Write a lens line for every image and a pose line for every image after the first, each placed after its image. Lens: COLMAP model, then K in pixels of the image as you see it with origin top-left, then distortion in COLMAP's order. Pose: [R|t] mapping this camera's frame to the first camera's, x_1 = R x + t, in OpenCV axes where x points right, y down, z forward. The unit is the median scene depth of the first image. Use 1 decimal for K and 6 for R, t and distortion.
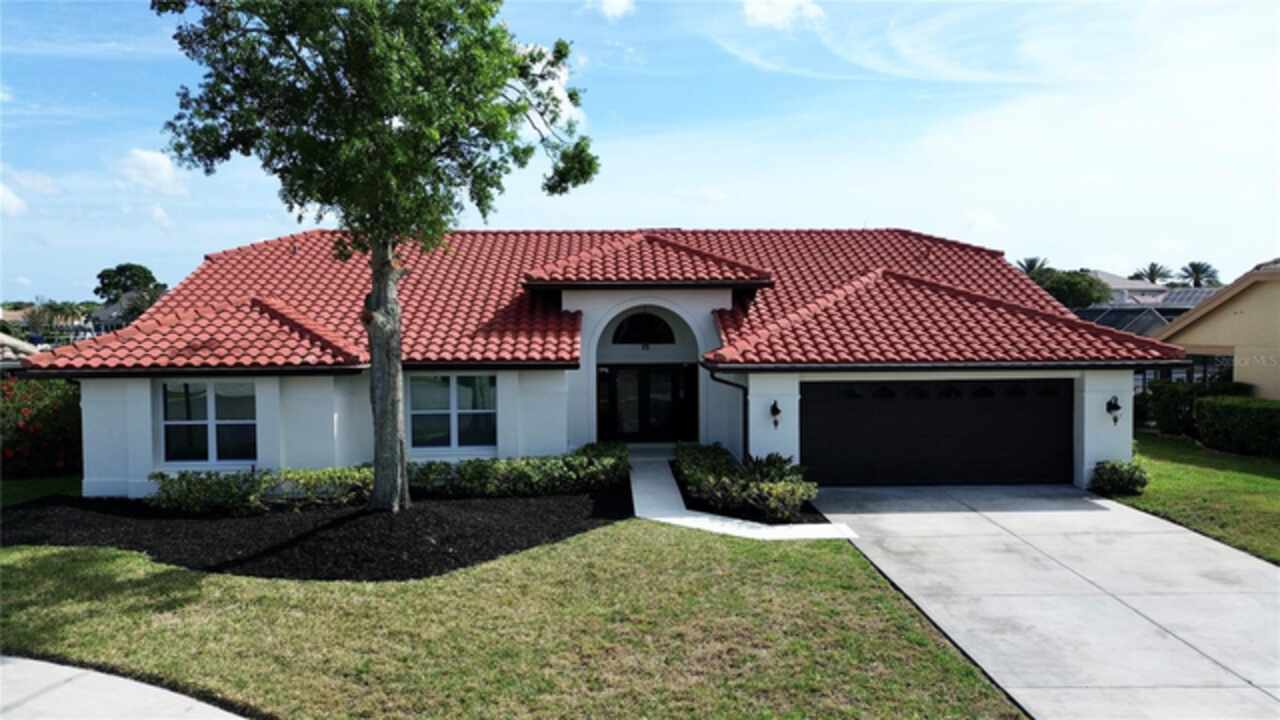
lens RADIAL K [[916.3, 0, 645.0], [0, 916.3, 362.1], [0, 0, 1]] dist [0.026927, -0.027083]
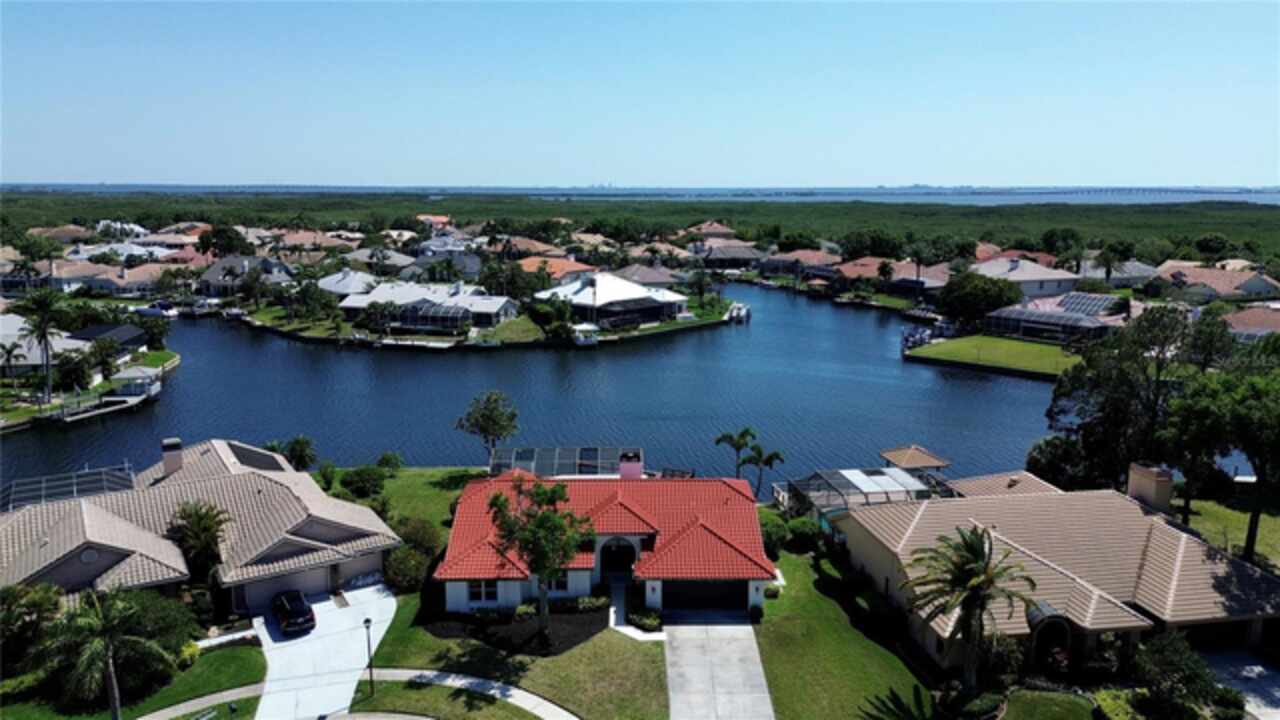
lens RADIAL K [[916.3, 0, 640.4], [0, 916.3, 360.7], [0, 0, 1]] dist [0.026927, -0.027083]
pose [[0.999514, 0.011601, -0.028945, 0.177353], [-0.007419, 0.990037, 0.140610, -1.195669], [0.030288, -0.140327, 0.989642, -2.095443]]
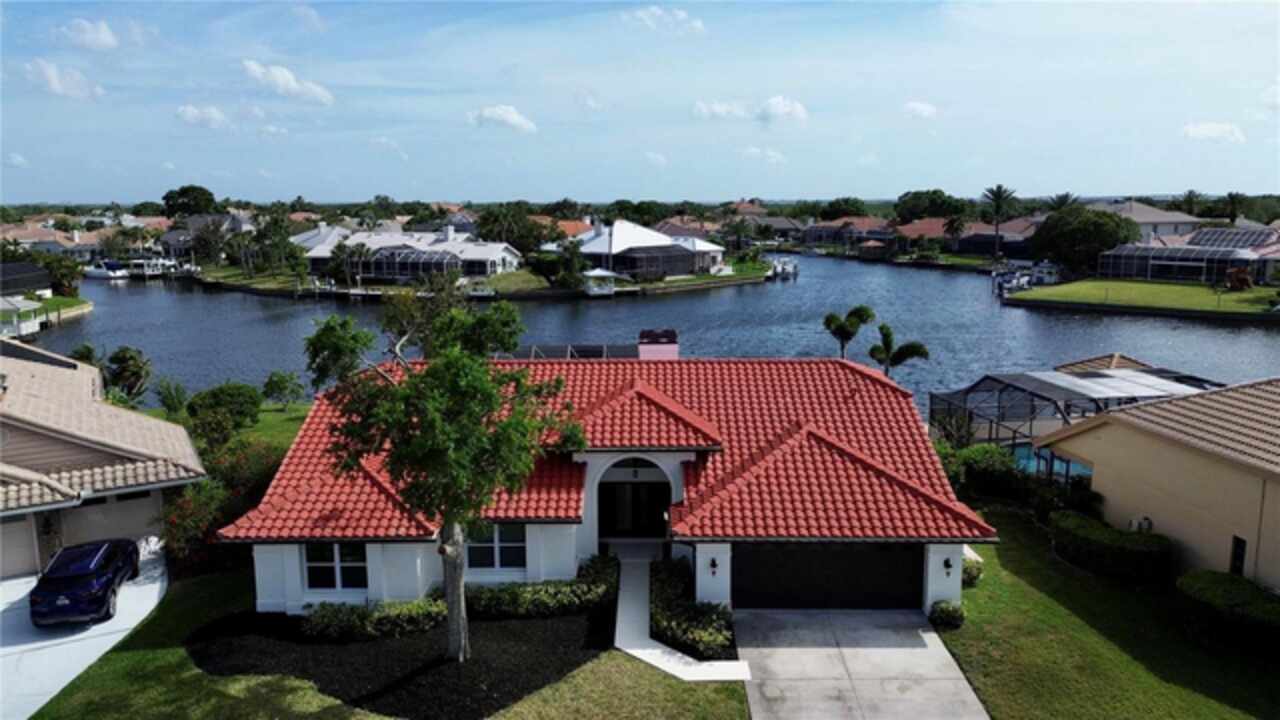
lens RADIAL K [[919.5, 0, 643.0], [0, 919.5, 358.9], [0, 0, 1]] dist [0.016950, -0.011473]
pose [[0.998648, 0.008750, -0.051244, 0.100047], [-0.002462, 0.992589, 0.121494, -0.442092], [0.051927, -0.121204, 0.991268, -0.416705]]
